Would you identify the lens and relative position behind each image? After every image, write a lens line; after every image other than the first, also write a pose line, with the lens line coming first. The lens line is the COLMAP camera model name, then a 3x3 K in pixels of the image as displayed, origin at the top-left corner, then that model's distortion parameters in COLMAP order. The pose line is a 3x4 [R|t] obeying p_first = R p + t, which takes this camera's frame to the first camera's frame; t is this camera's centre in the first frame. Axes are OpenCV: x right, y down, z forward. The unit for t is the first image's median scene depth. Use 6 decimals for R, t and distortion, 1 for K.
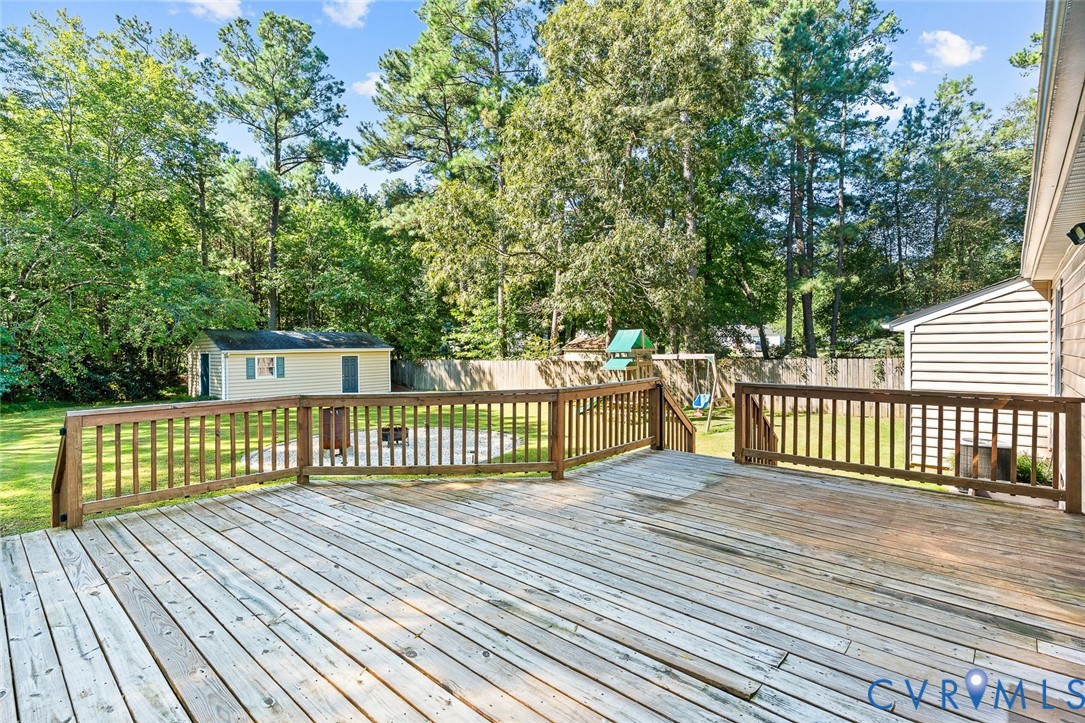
lens RADIAL K [[521.0, 0, 542.5], [0, 521.0, 361.5], [0, 0, 1]] dist [0.001134, -0.000007]
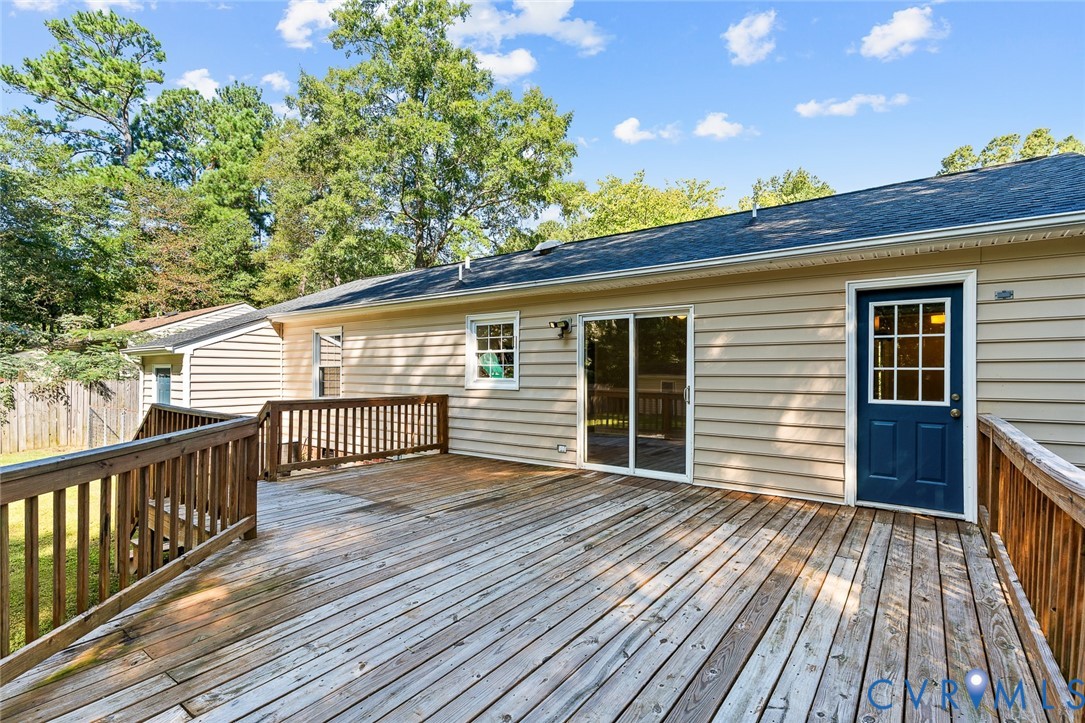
lens RADIAL K [[521.0, 0, 542.5], [0, 521.0, 361.5], [0, 0, 1]] dist [0.001134, -0.000007]
pose [[-0.104618, 0.025996, 0.994173, -1.042954], [0.025574, 0.999398, -0.023441, 0.002530], [-0.994184, 0.022973, -0.105220, 0.901829]]
